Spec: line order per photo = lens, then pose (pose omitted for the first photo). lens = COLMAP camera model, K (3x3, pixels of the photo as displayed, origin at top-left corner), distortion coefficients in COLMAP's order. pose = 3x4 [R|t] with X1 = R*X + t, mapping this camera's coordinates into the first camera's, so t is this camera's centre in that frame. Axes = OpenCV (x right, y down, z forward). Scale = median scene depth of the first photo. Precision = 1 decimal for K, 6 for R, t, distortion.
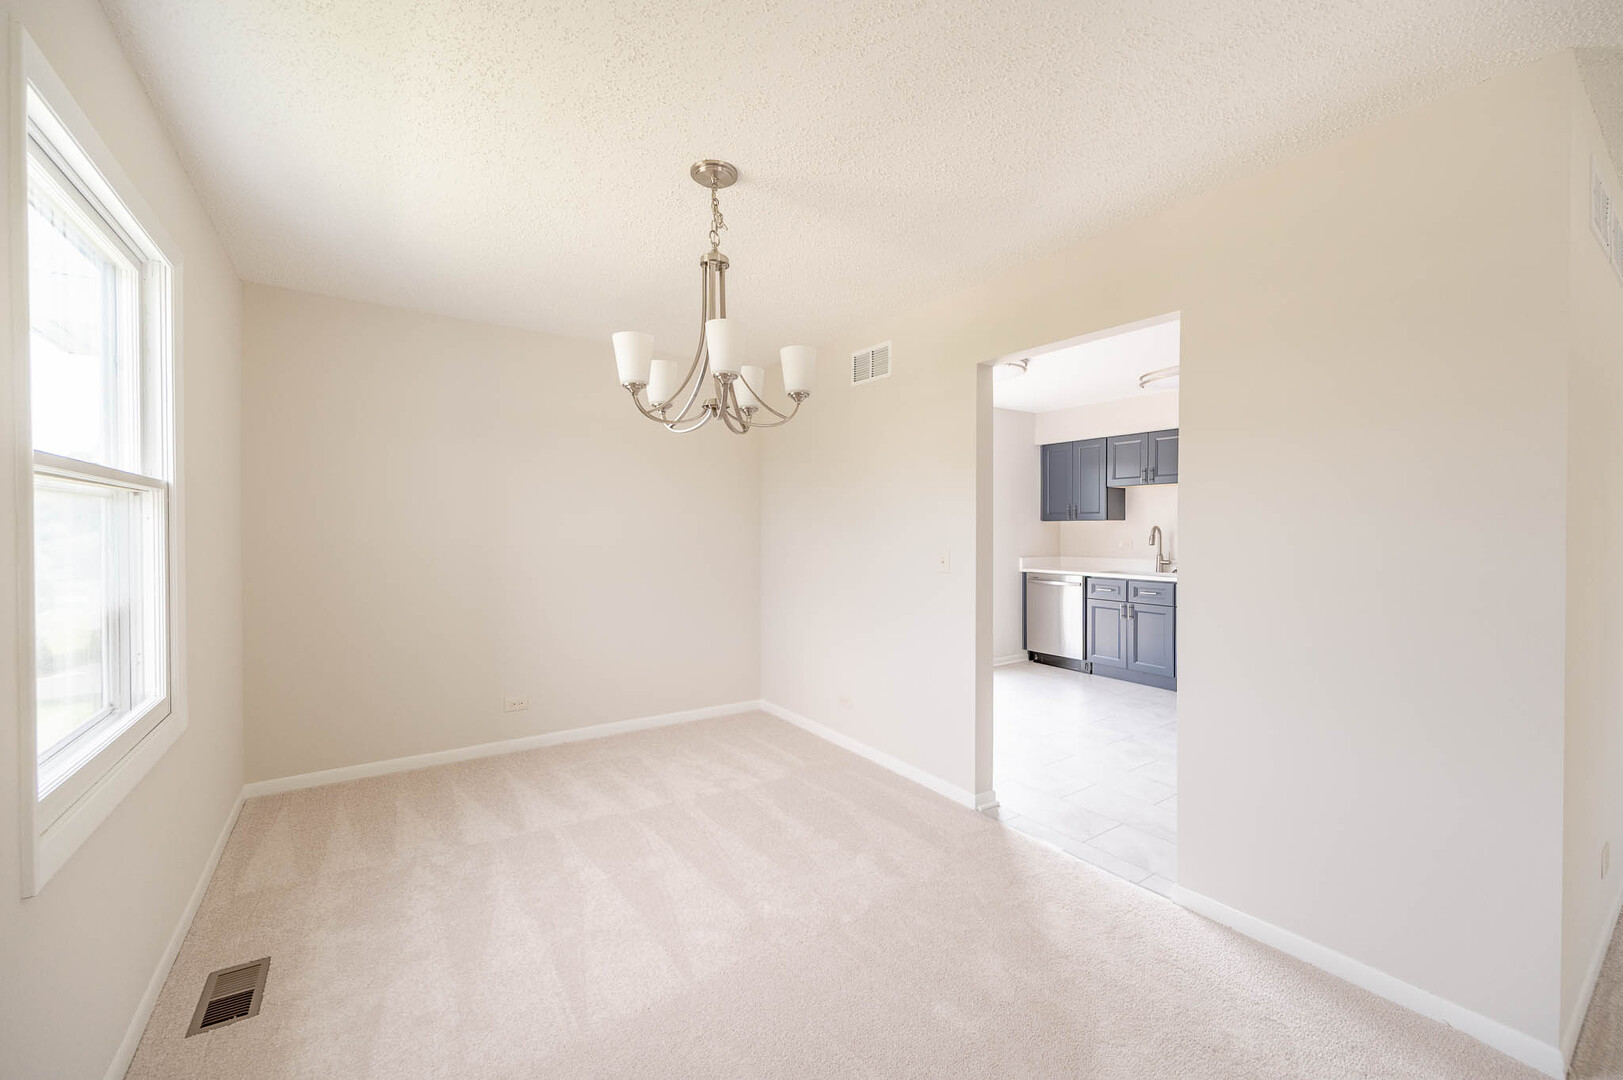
lens RADIAL K [[652.4, 0, 815.5], [0, 652.4, 531.9], [0, 0, 1]] dist [0.001367, 0.000304]
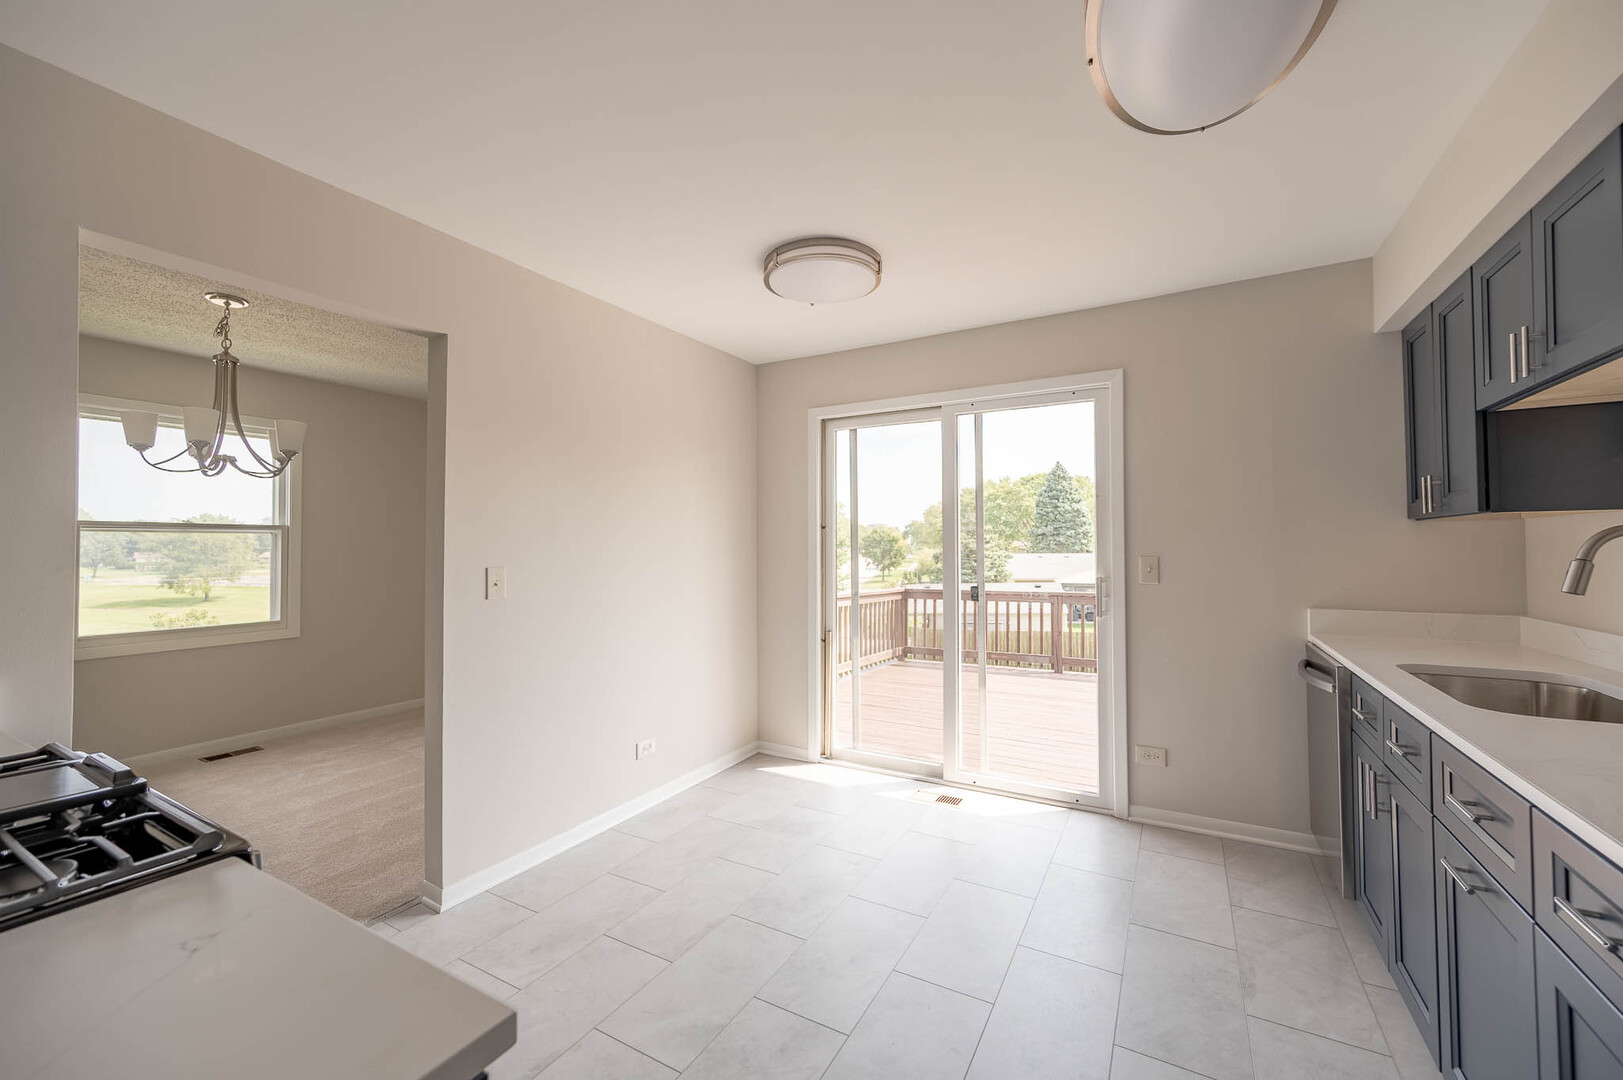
lens RADIAL K [[652.4, 0, 813.6], [0, 652.4, 527.8], [0, 0, 1]] dist [0.001367, 0.000304]
pose [[0.434456, -0.027182, -0.900283, 0.615356], [0.002975, 0.999582, -0.028745, -0.002675], [0.900688, 0.009810, 0.434355, 0.564419]]
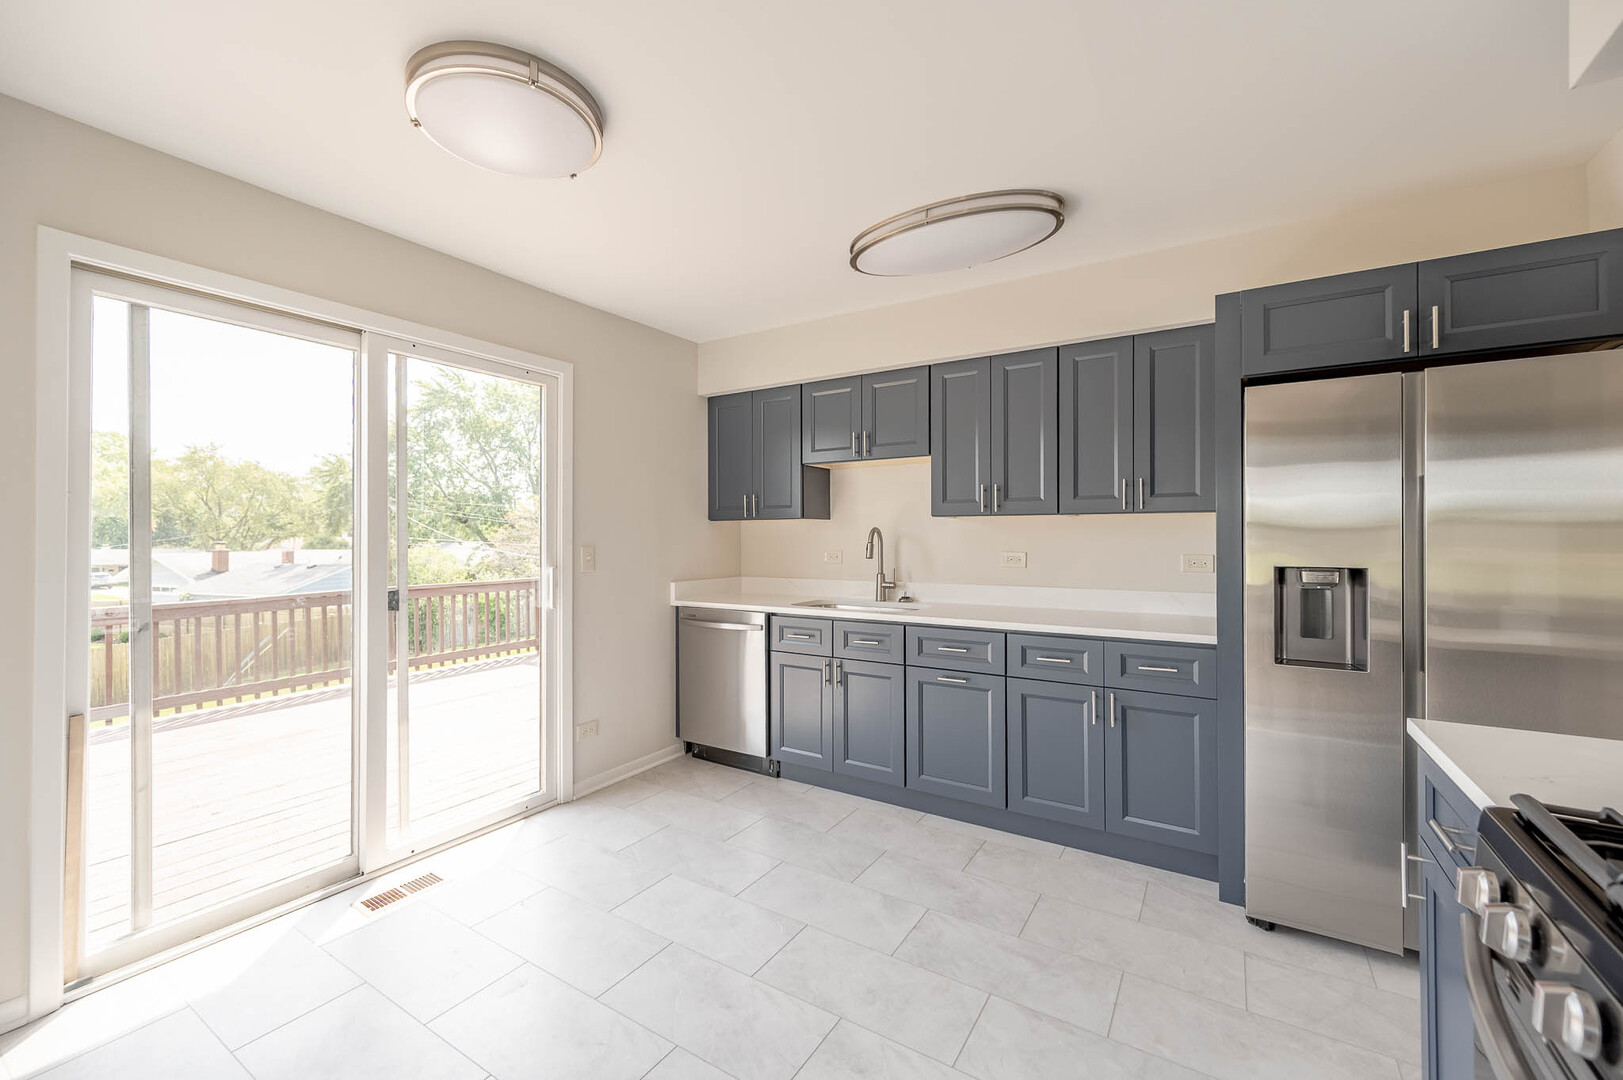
lens RADIAL K [[652.4, 0, 810.2], [0, 652.4, 536.4], [0, 0, 1]] dist [0.001367, 0.000304]
pose [[0.922449, -0.004408, 0.386094, 0.220159], [0.006307, 0.999973, -0.003651, 0.000898], [-0.386068, 0.005803, 0.922452, 0.440750]]
